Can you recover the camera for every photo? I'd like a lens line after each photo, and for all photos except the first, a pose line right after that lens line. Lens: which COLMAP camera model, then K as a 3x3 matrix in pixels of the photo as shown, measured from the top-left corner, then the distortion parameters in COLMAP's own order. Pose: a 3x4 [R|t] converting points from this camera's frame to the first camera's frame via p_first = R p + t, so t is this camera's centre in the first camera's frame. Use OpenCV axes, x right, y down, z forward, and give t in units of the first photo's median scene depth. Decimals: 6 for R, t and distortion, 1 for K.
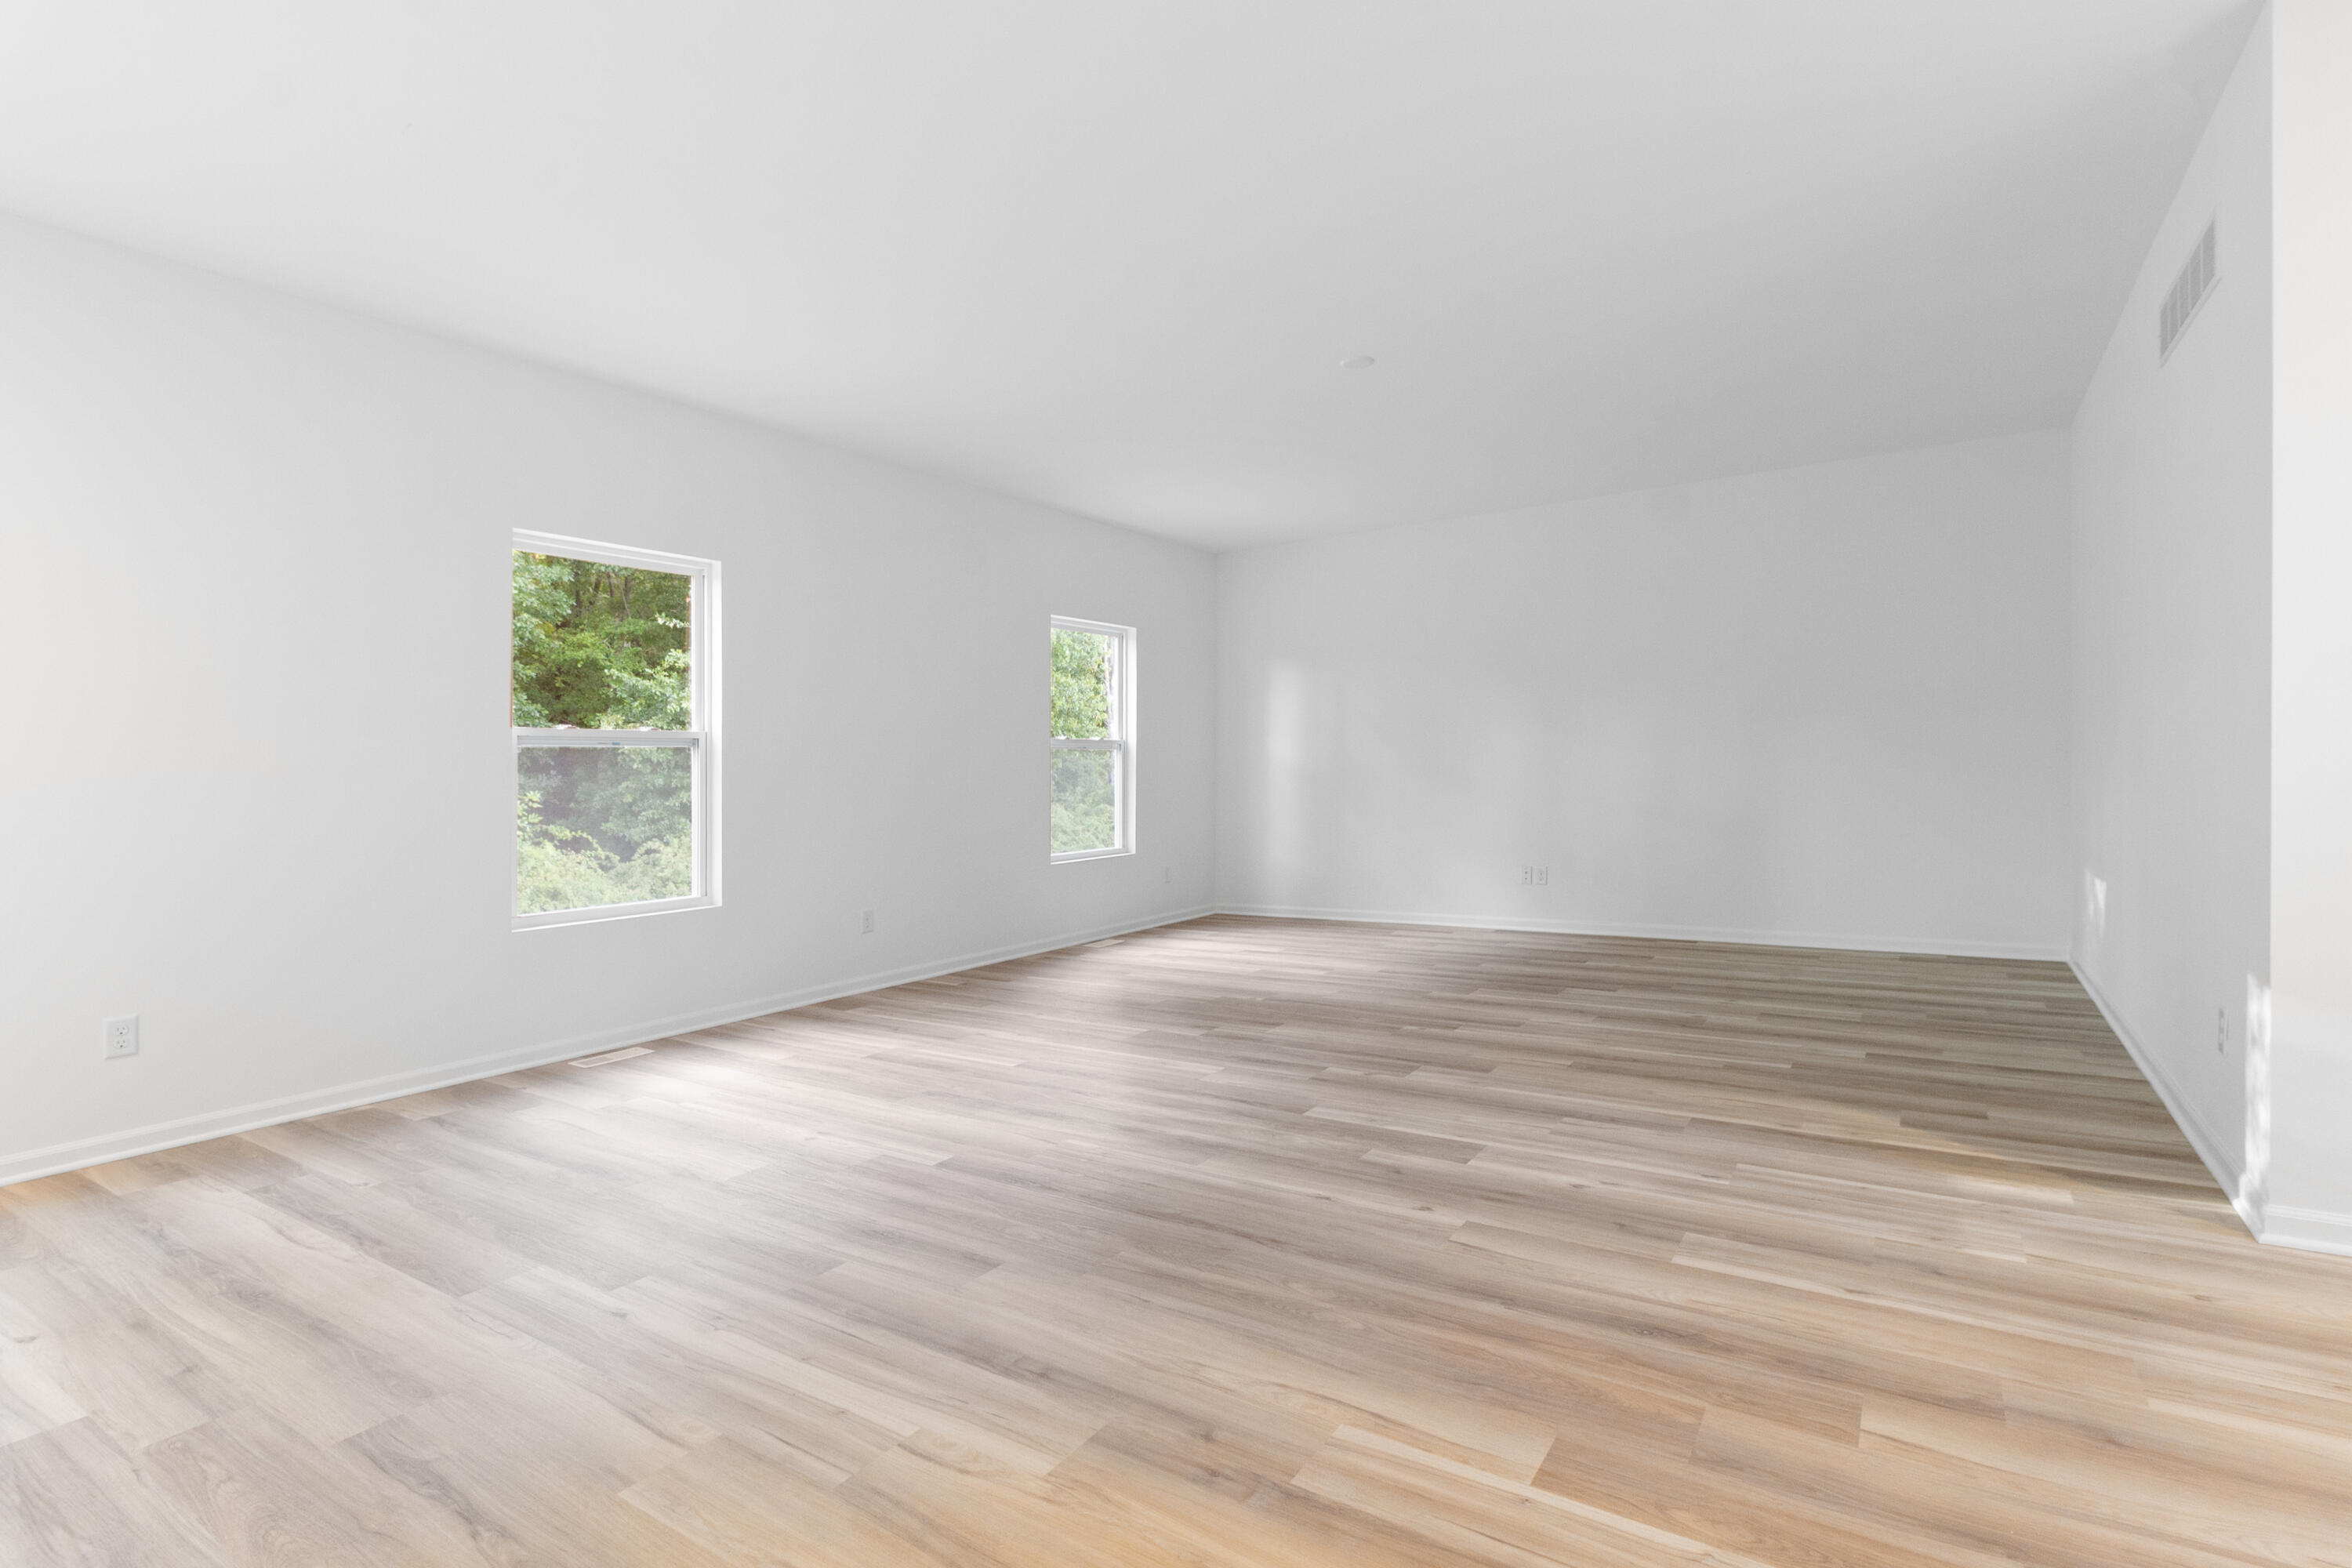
lens RADIAL K [[1142.9, 0, 1186.6], [0, 1142.9, 771.6], [0, 0, 1]] dist [0.000681, 0.001717]
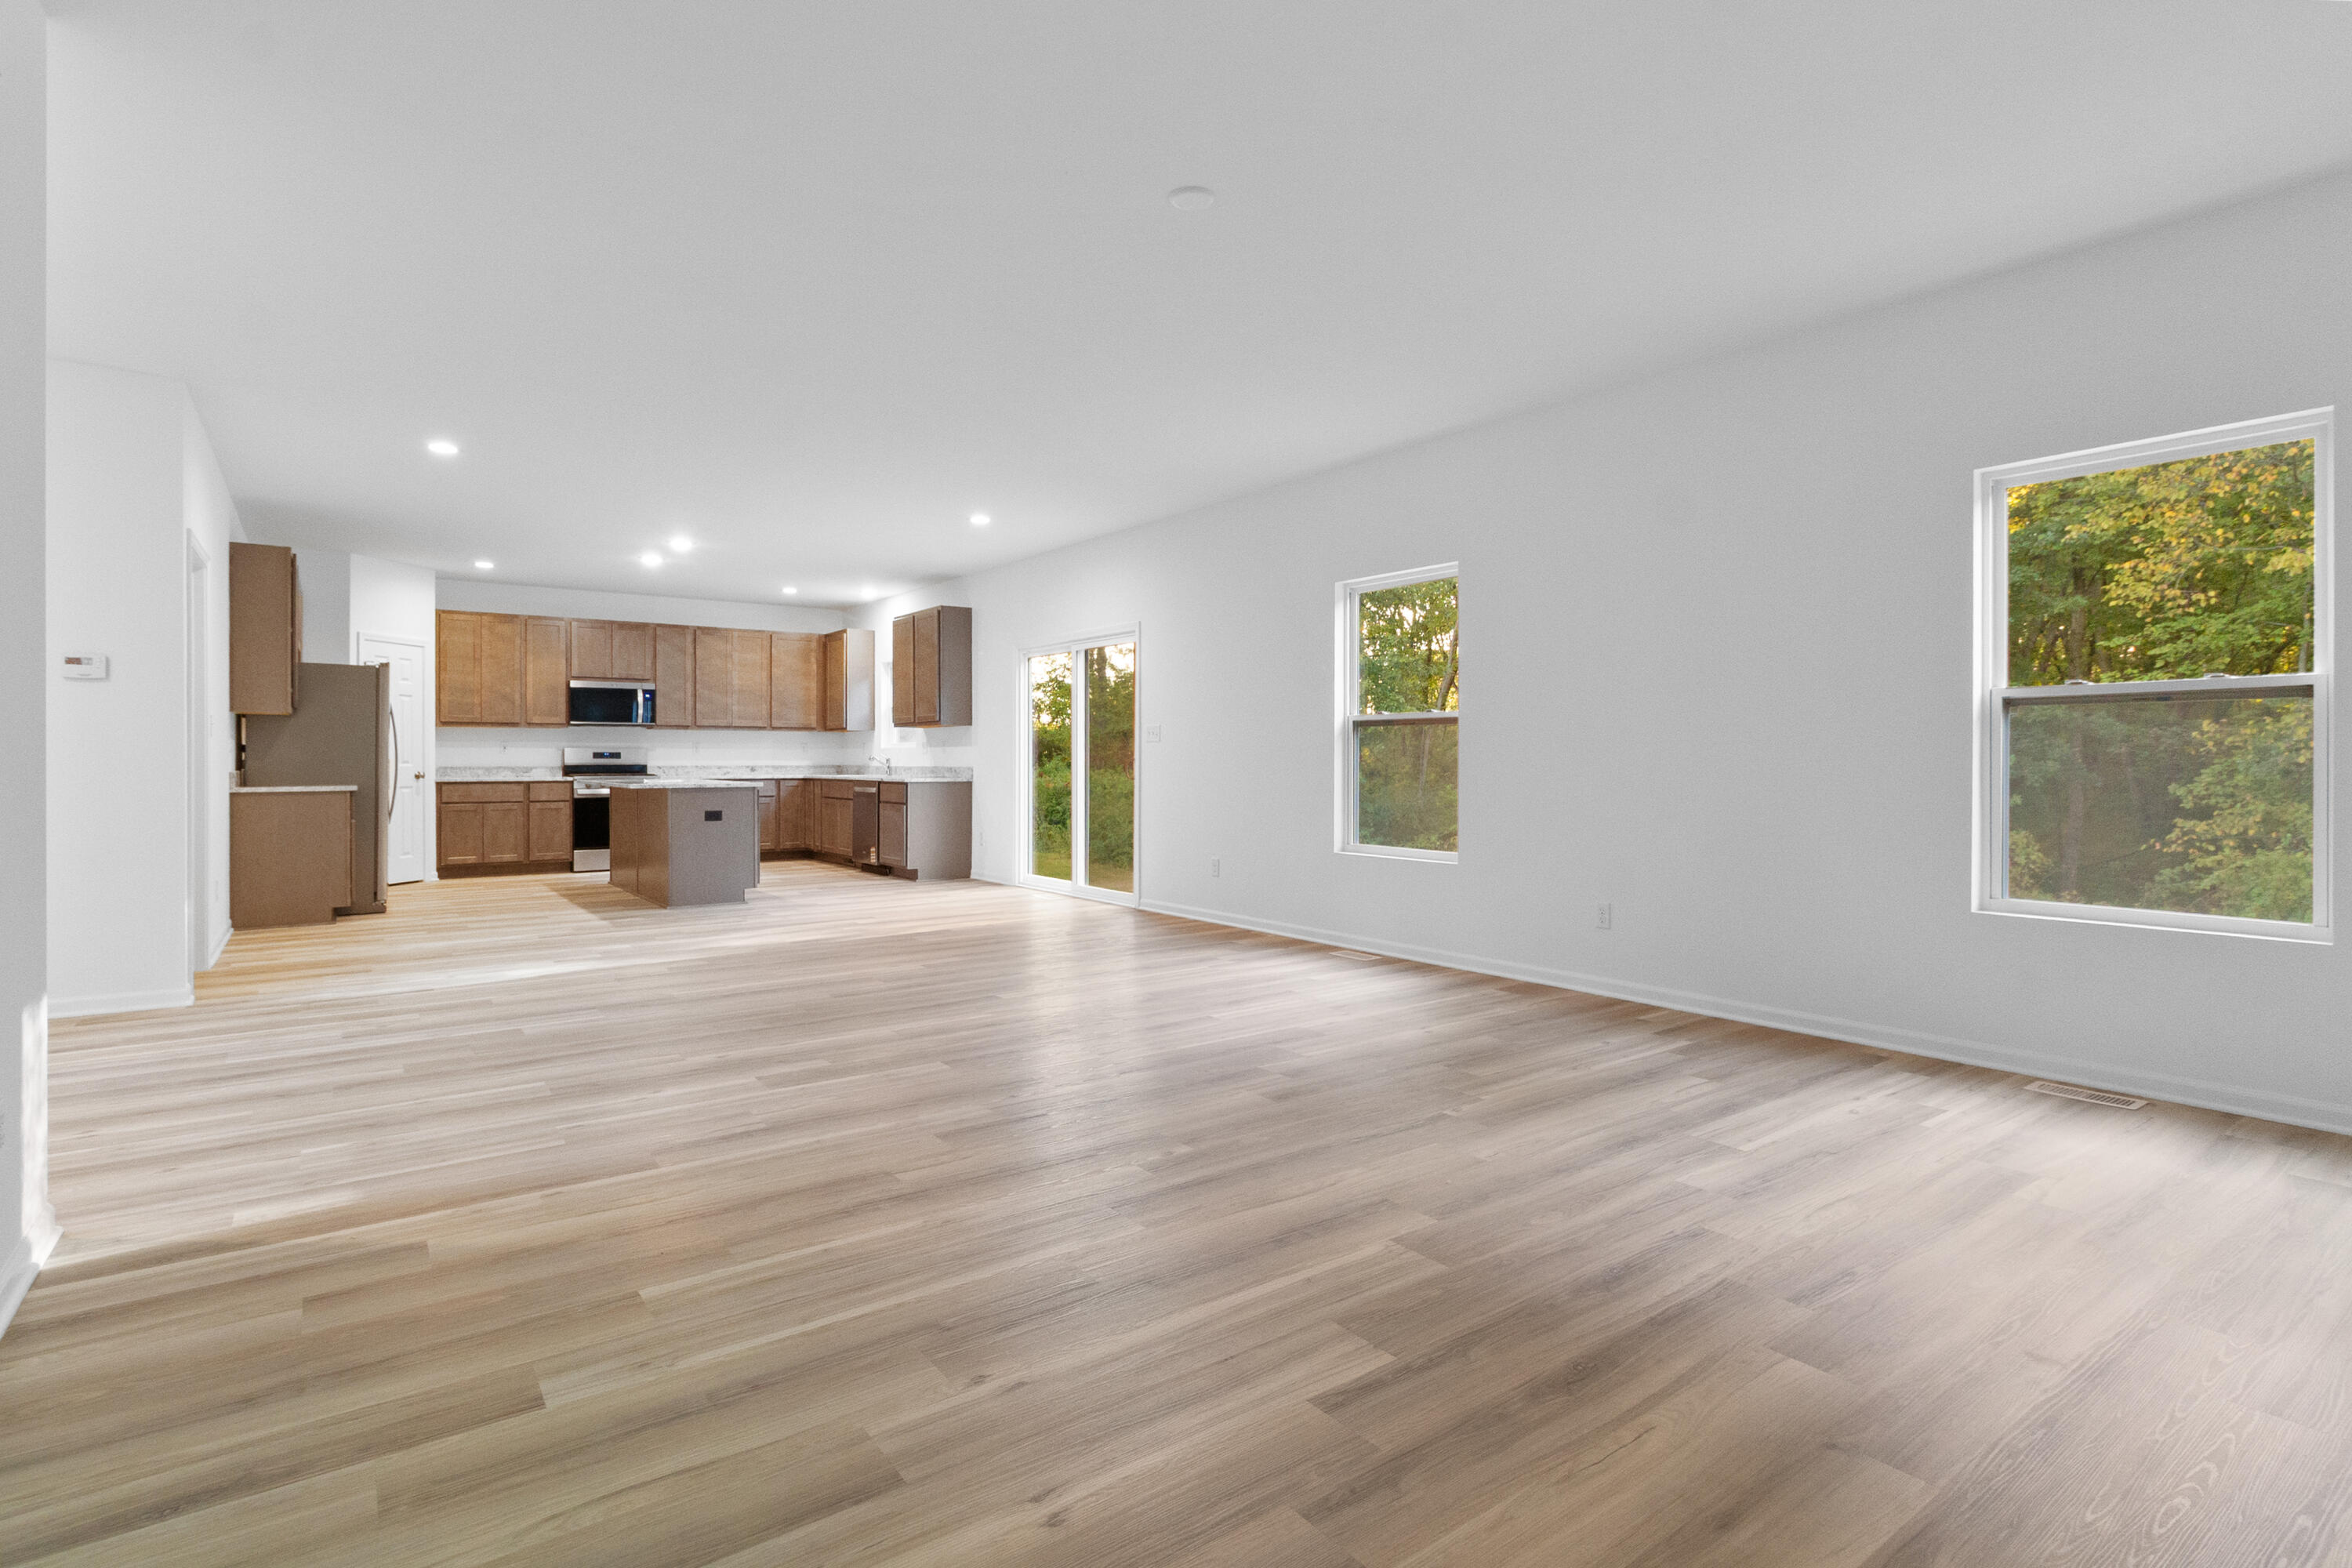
lens RADIAL K [[1142.9, 0, 1183.1], [0, 1142.9, 759.8], [0, 0, 1]] dist [0.000681, 0.001717]
pose [[-0.350927, 0.028132, -0.935980, 1.380787], [0.010998, 0.999604, 0.025920, -0.038147], [0.936338, -0.001198, -0.351097, 2.085395]]
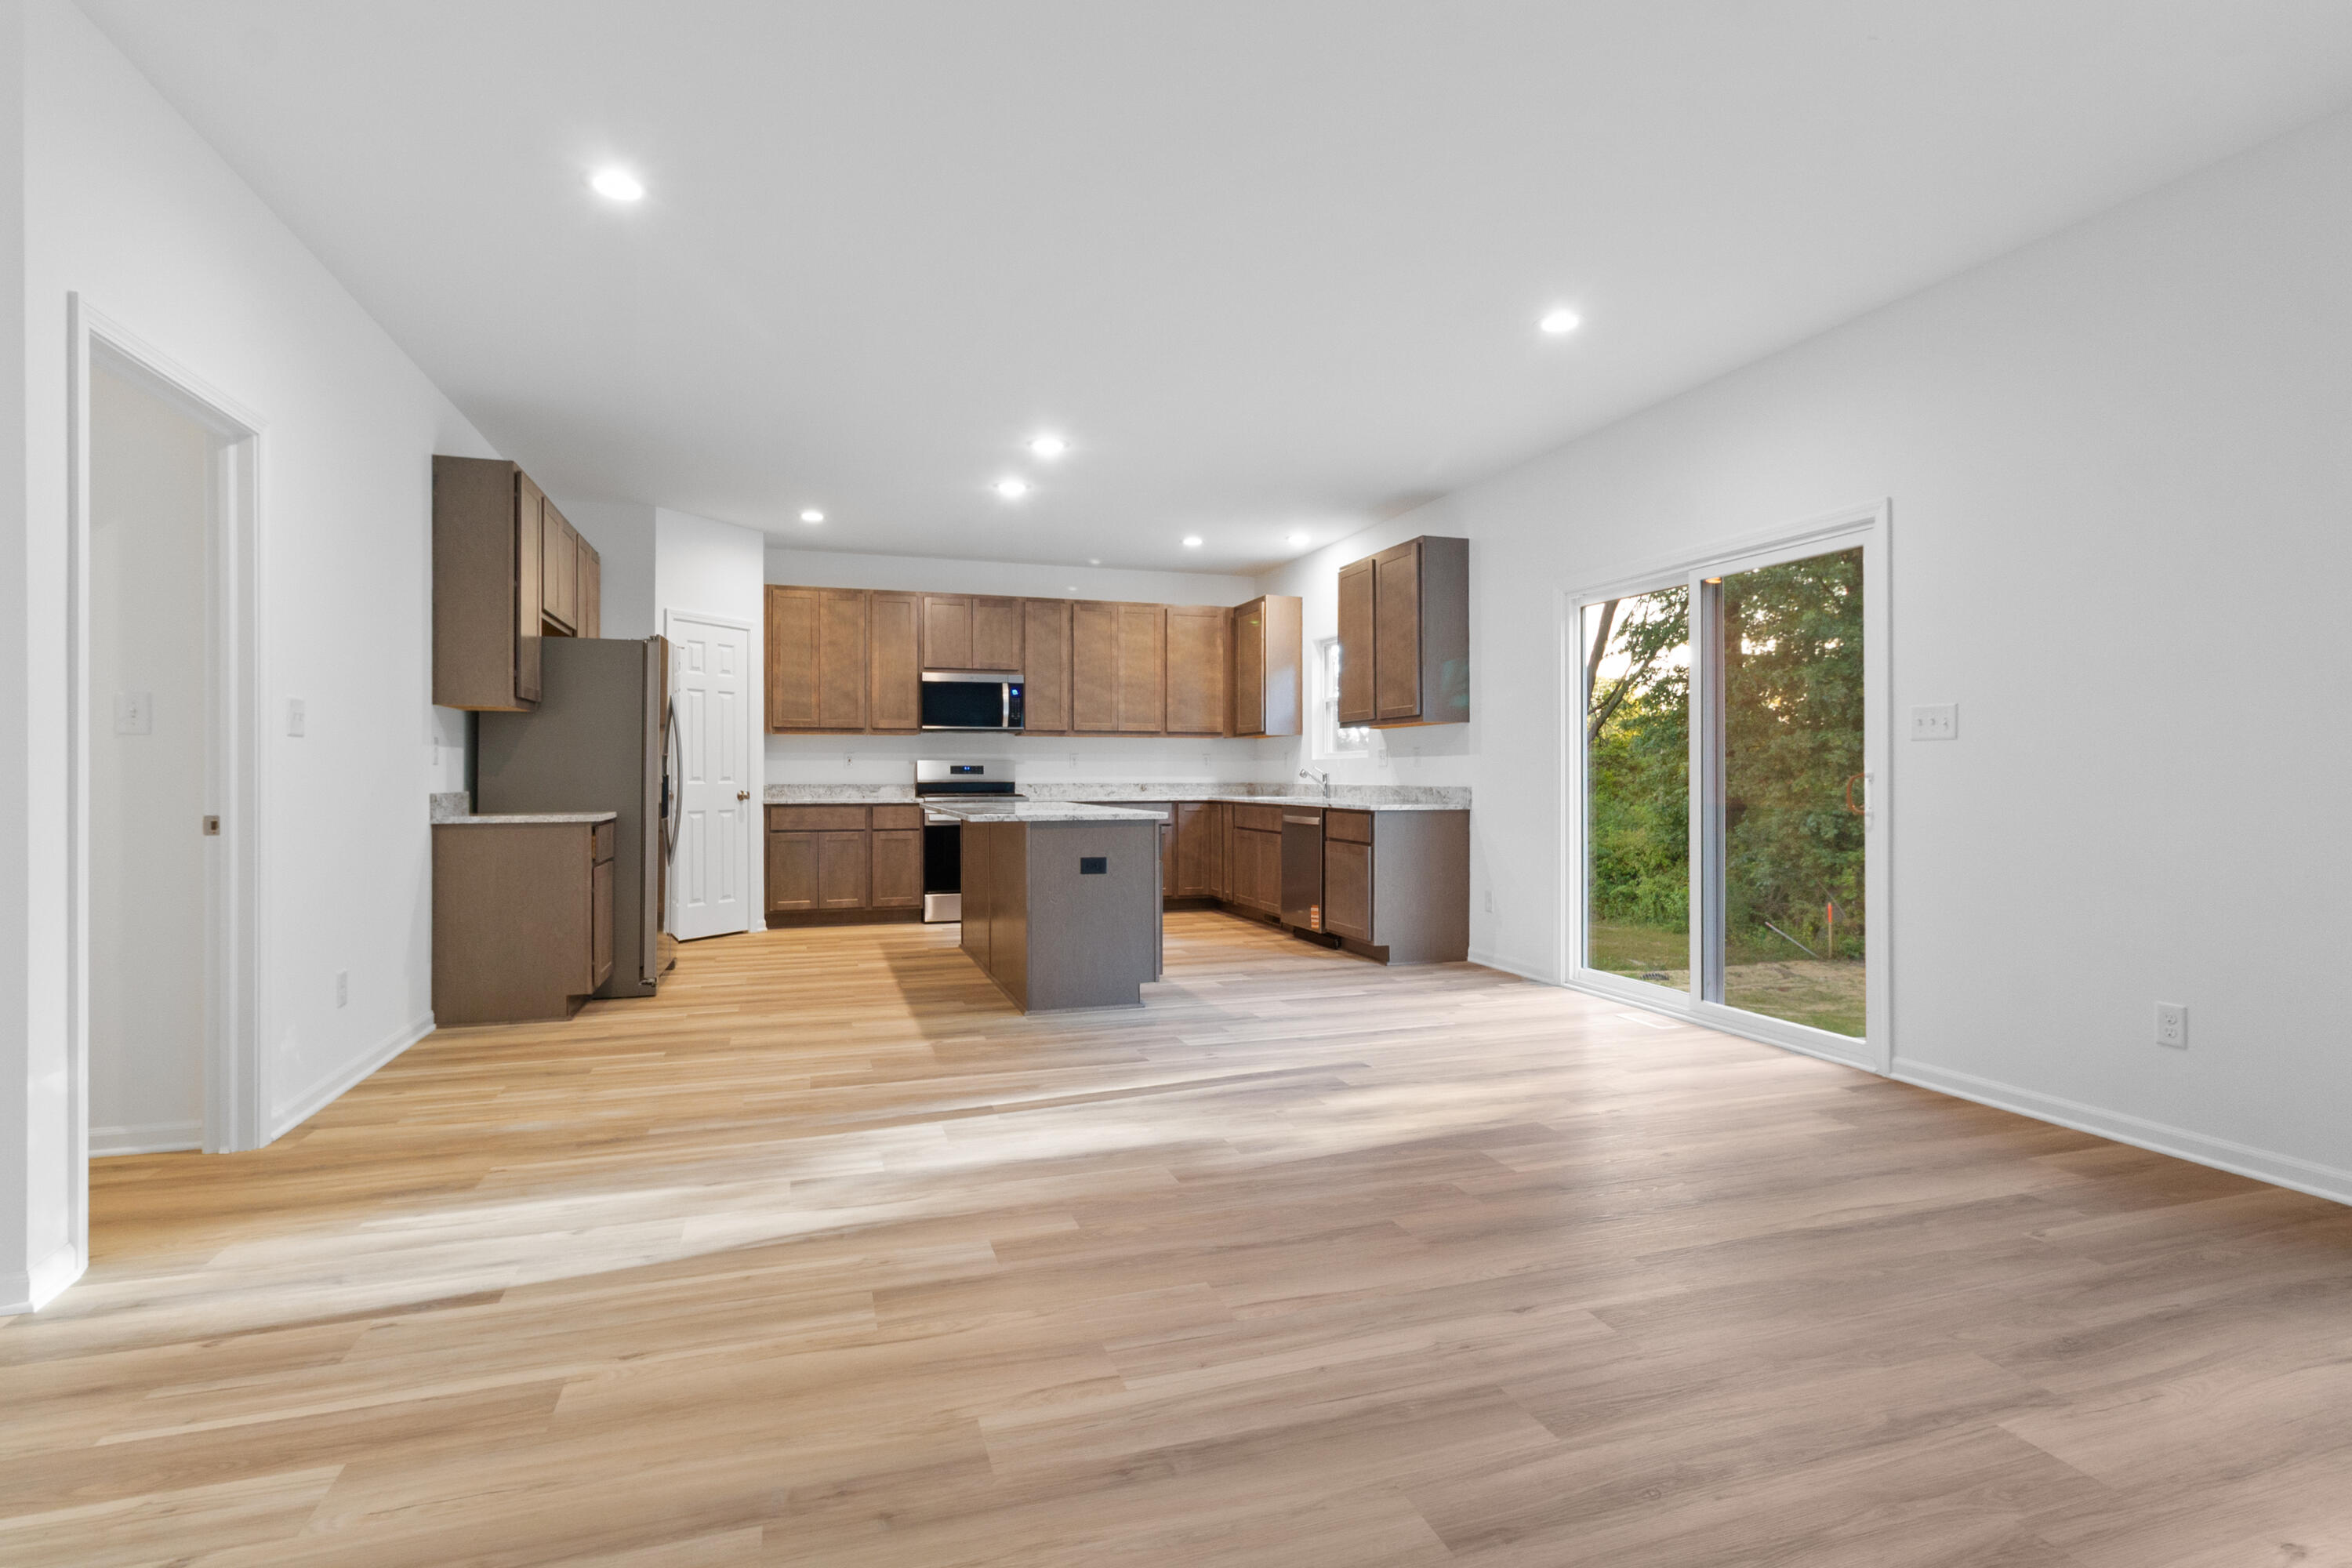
lens RADIAL K [[1142.9, 0, 1189.1], [0, 1142.9, 781.3], [0, 0, 1]] dist [0.000681, 0.001717]
pose [[-0.617979, 0.031891, -0.785548, 0.368632], [0.017989, 0.999489, 0.026425, -0.011362], [0.785989, 0.002199, -0.618236, 1.146033]]
